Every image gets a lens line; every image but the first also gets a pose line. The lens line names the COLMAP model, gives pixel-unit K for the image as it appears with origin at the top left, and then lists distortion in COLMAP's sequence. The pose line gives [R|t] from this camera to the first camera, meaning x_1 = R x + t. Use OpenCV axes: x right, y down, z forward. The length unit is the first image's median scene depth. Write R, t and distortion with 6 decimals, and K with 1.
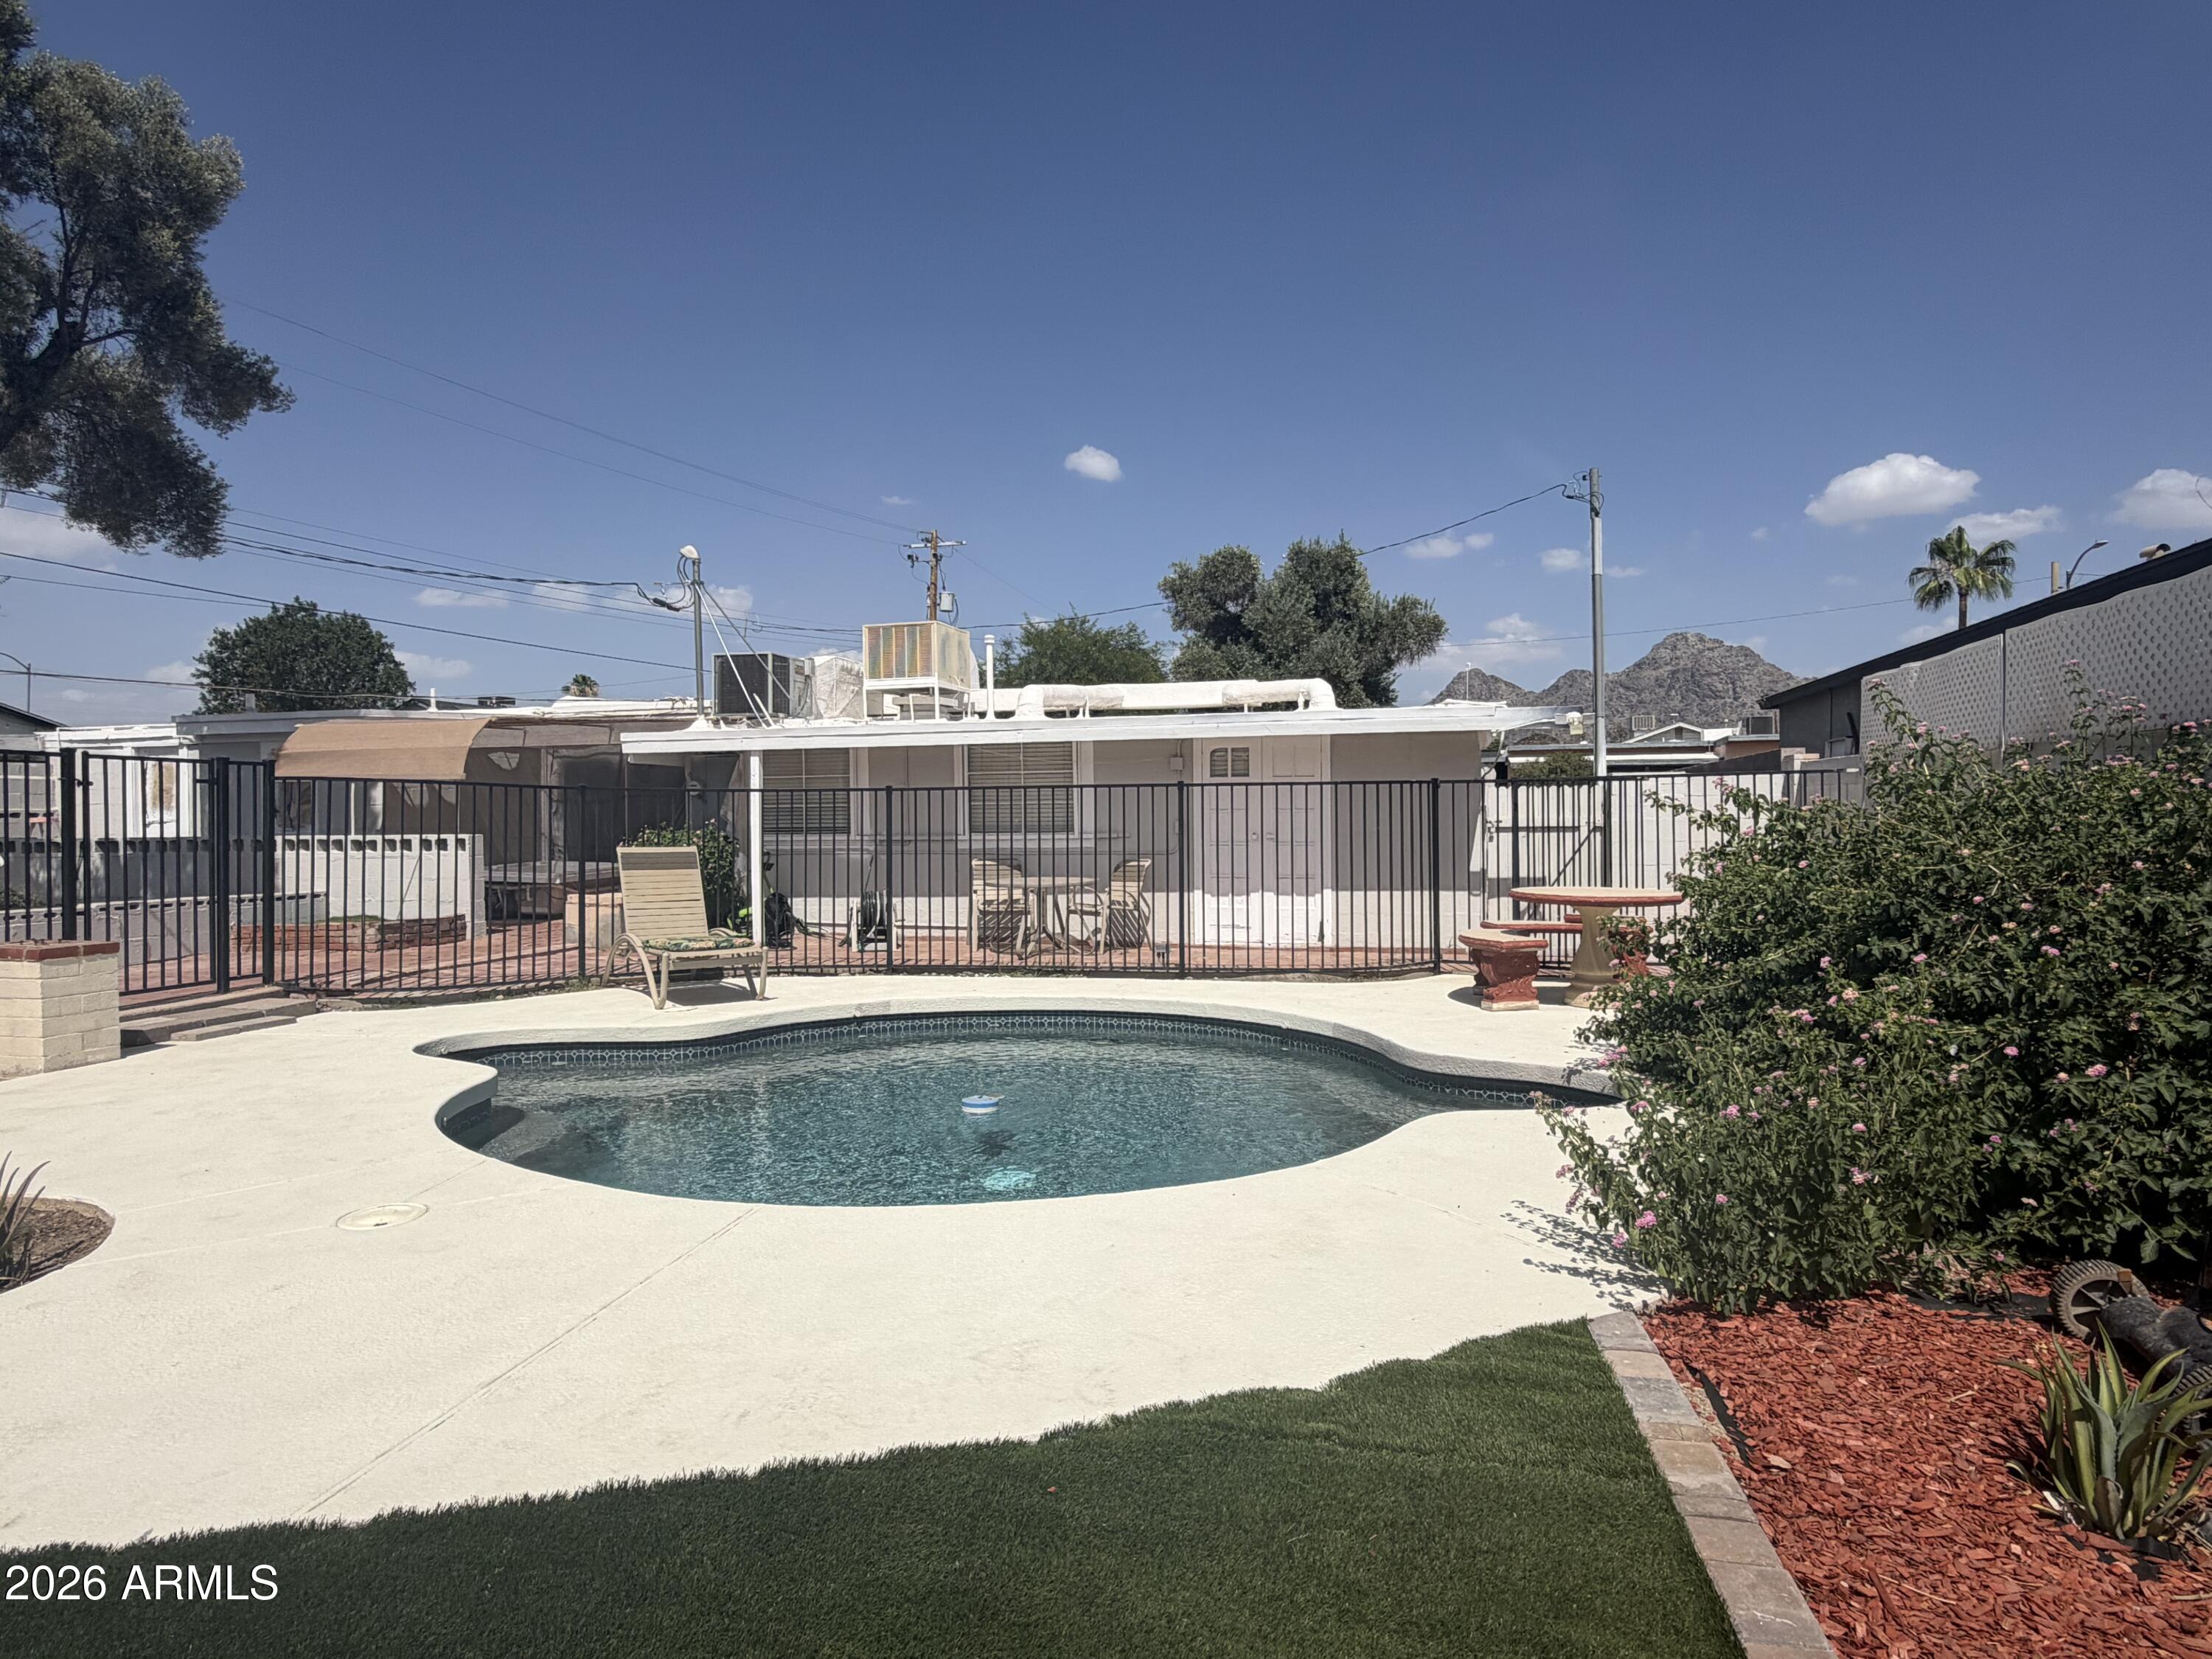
lens RADIAL K [[1277.8, 0, 1106.3], [0, 1277.8, 824.5], [0, 0, 1]] dist [-0.003877, -0.000172]
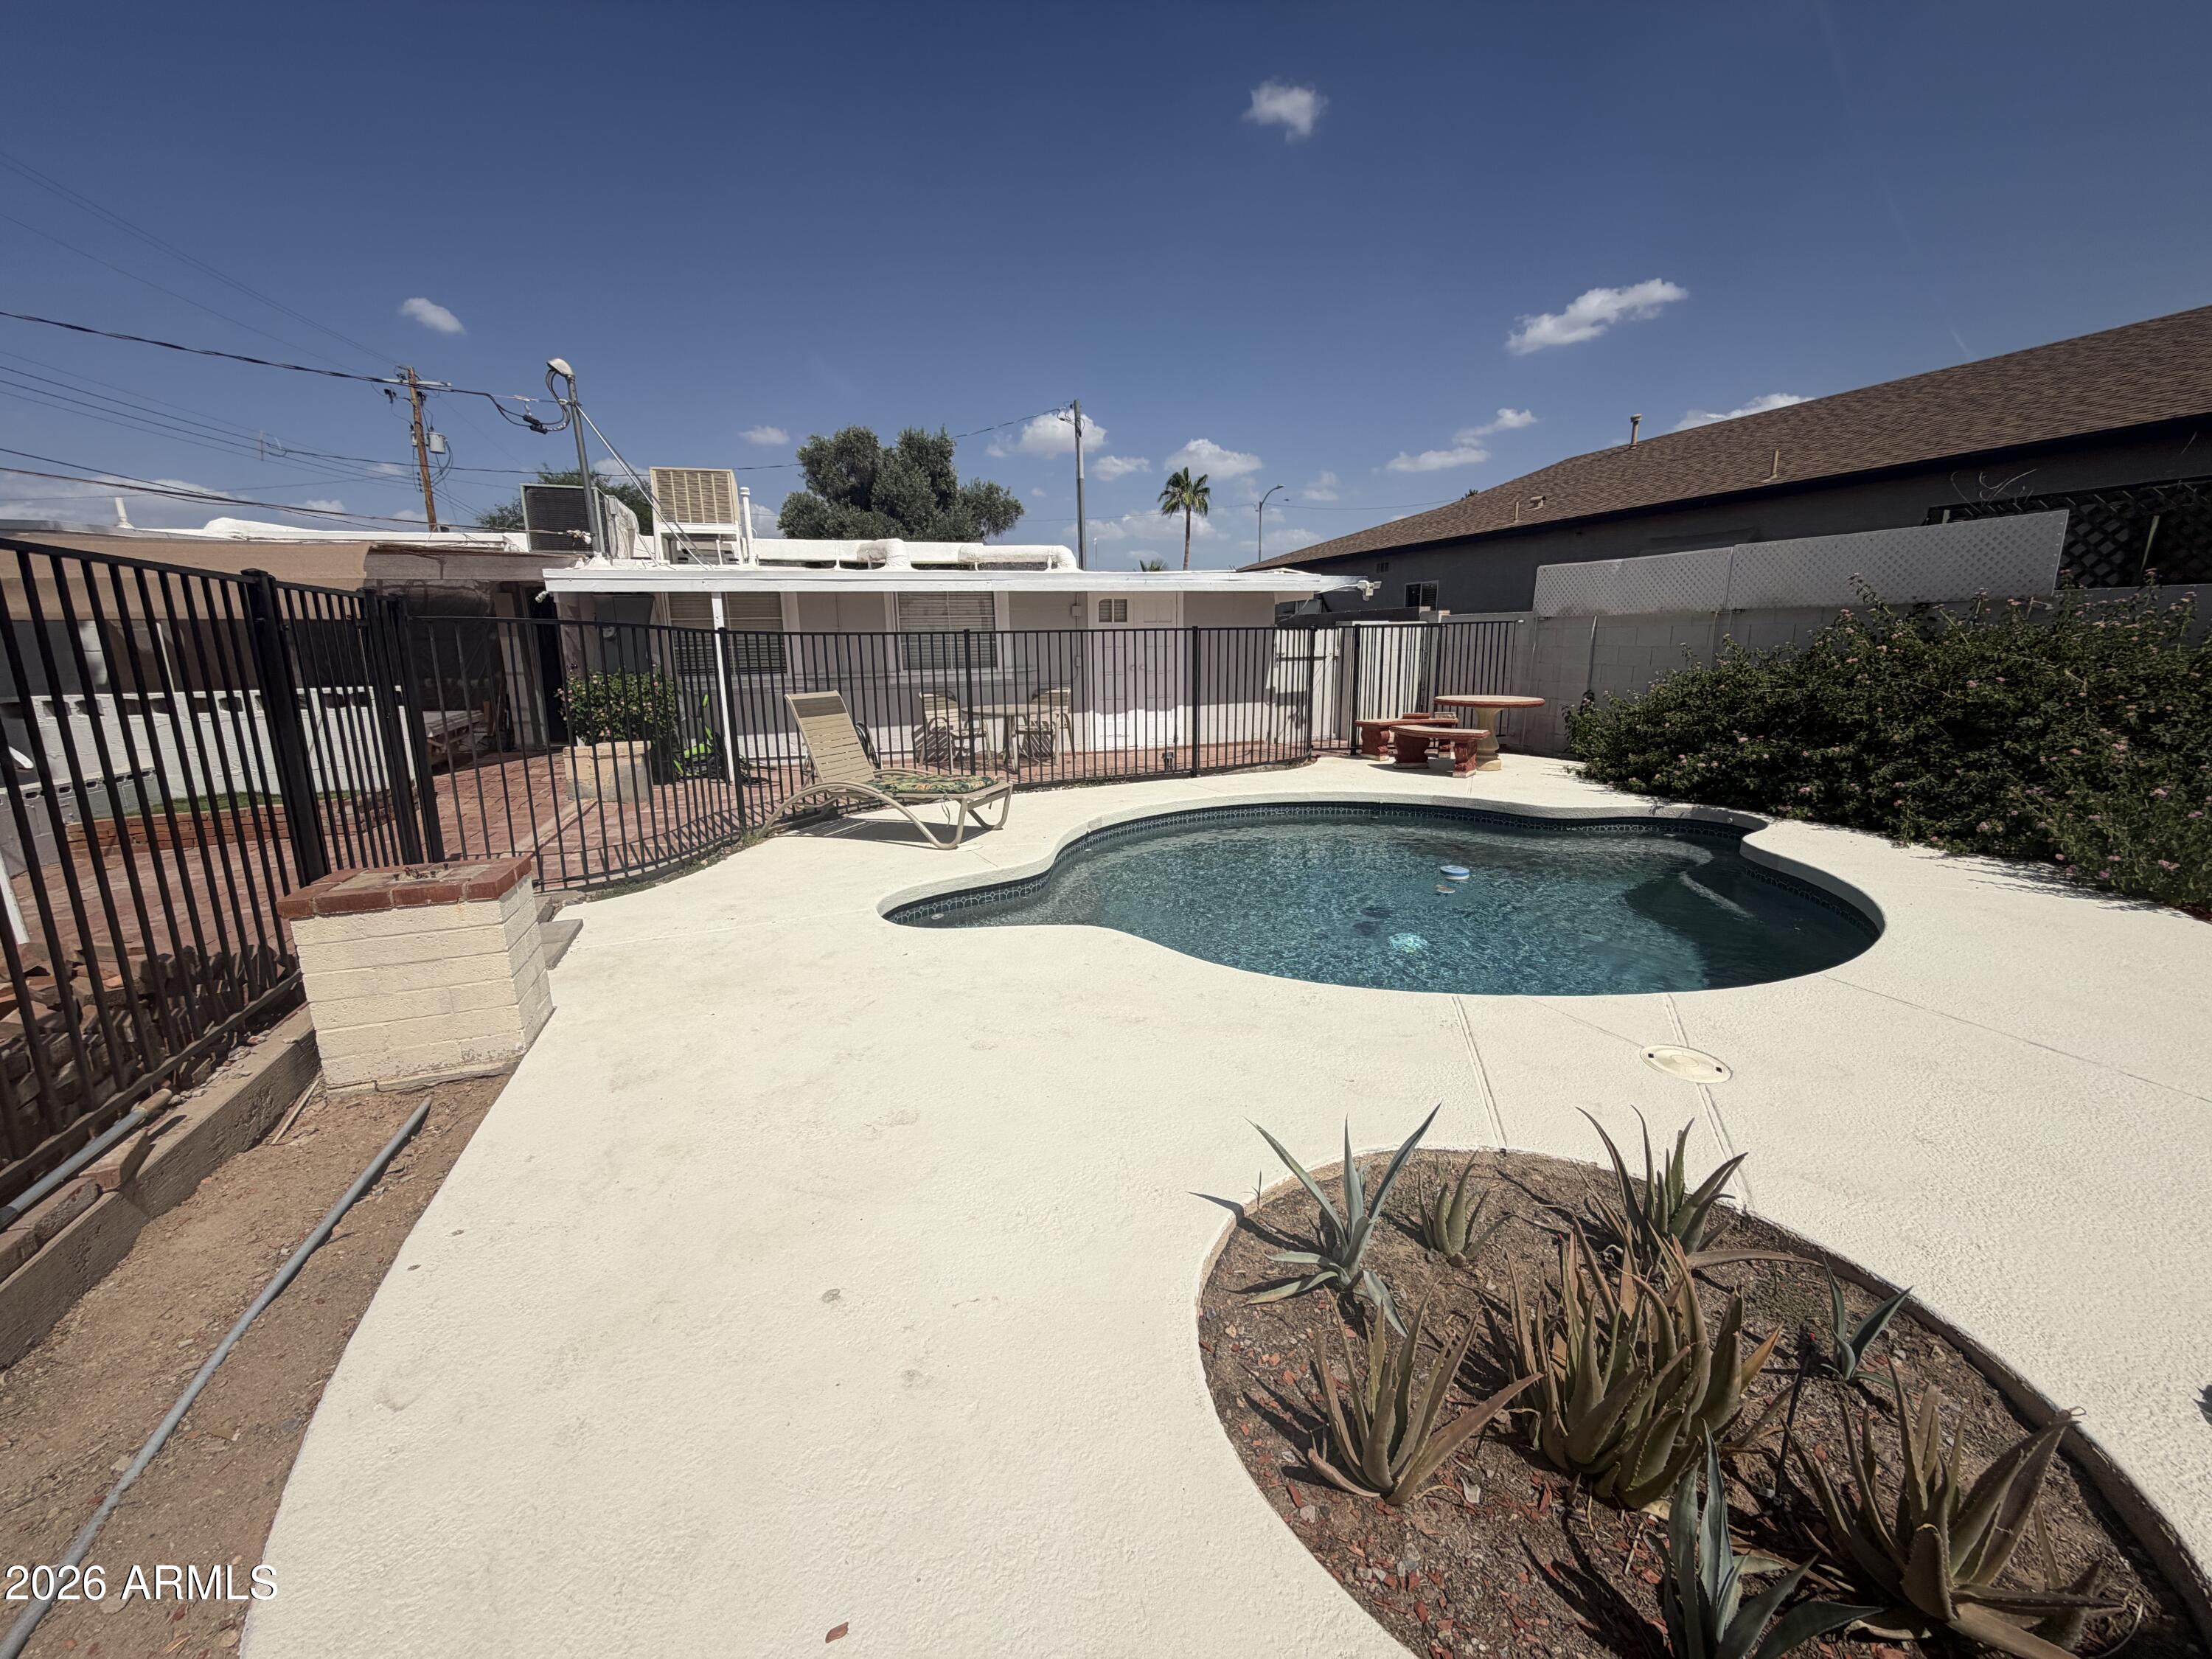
lens RADIAL K [[888.5, 0, 1105.3], [0, 888.5, 832.8], [0, 0, 1]] dist [-0.012734, -0.000224]
pose [[0.817167, -0.125691, 0.562530, -0.441640], [0.011760, 0.979367, 0.201745, -0.009394], [-0.576281, -0.158244, 0.801785, 0.234901]]
